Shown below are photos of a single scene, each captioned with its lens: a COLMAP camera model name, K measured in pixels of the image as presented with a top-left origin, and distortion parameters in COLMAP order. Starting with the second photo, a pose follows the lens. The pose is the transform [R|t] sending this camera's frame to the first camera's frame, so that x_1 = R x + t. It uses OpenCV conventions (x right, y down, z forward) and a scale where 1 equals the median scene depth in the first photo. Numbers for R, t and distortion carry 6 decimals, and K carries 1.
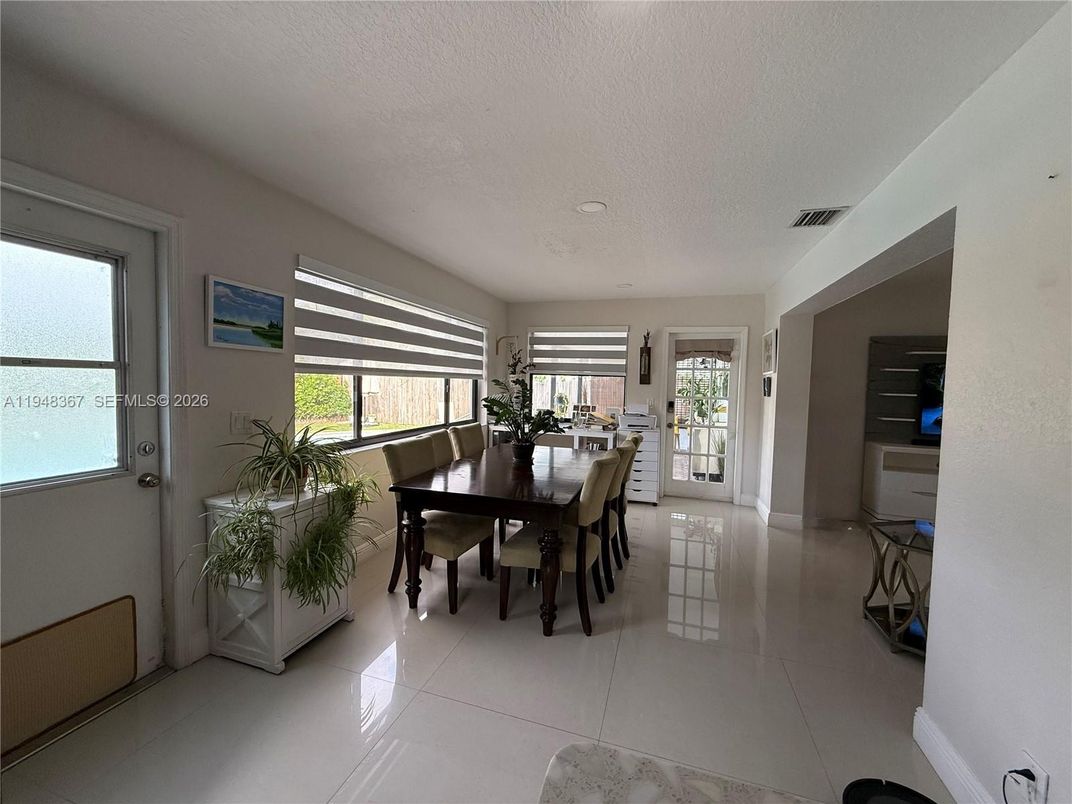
lens RADIAL K [[425.1, 0, 530.3], [0, 425.1, 399.9], [0, 0, 1]] dist [0.001208, 0.000260]
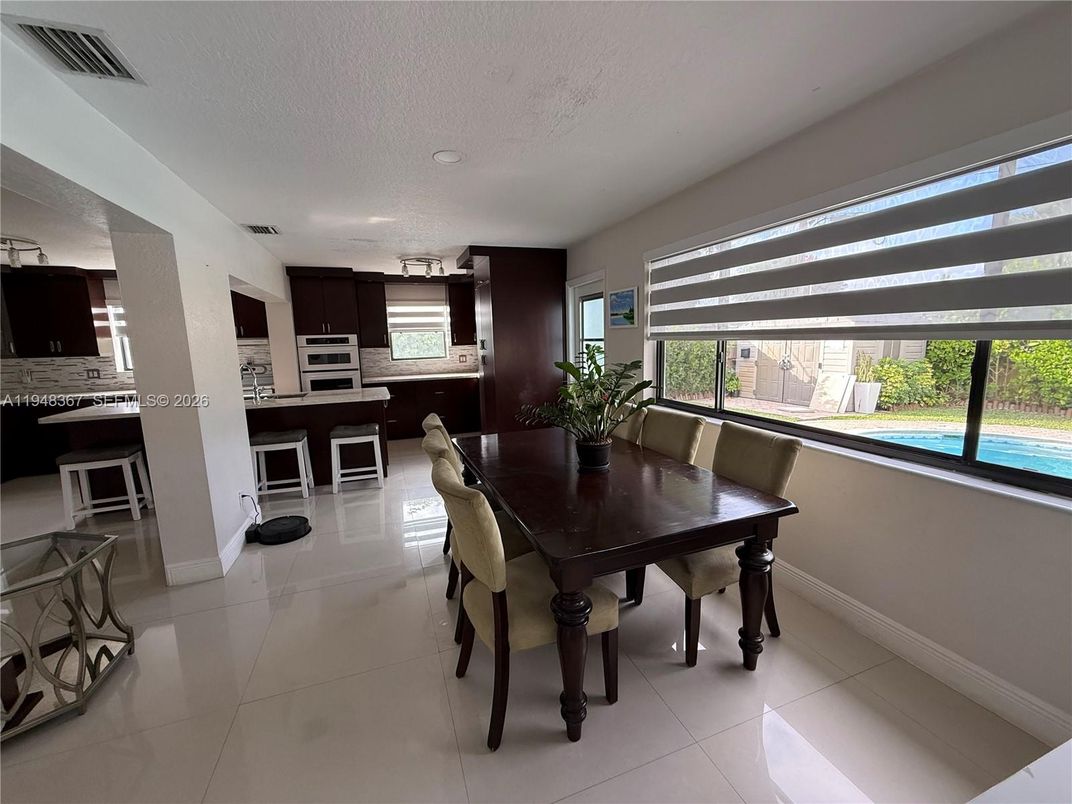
lens RADIAL K [[425.1, 0, 530.3], [0, 425.1, 399.9], [0, 0, 1]] dist [0.001208, 0.000260]
pose [[-0.790728, 0.085785, -0.606127, 0.557693], [-0.018703, 0.986285, 0.163987, -0.086424], [0.611882, 0.141006, -0.778279, 1.743098]]
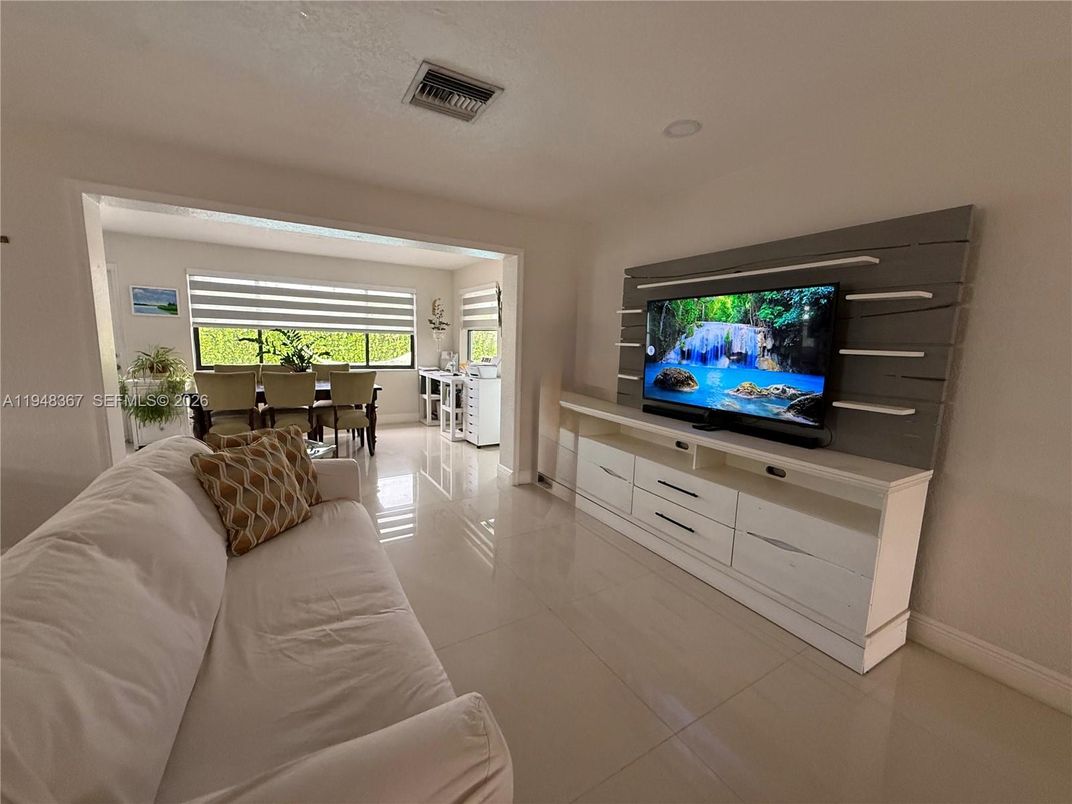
lens RADIAL K [[425.1, 0, 530.3], [0, 425.1, 399.9], [0, 0, 1]] dist [0.001208, 0.000260]
pose [[0.751205, 0.086234, -0.654412, 1.925497], [-0.039026, 0.995497, 0.086382, 0.044265], [0.658915, -0.039351, 0.751188, 0.480942]]
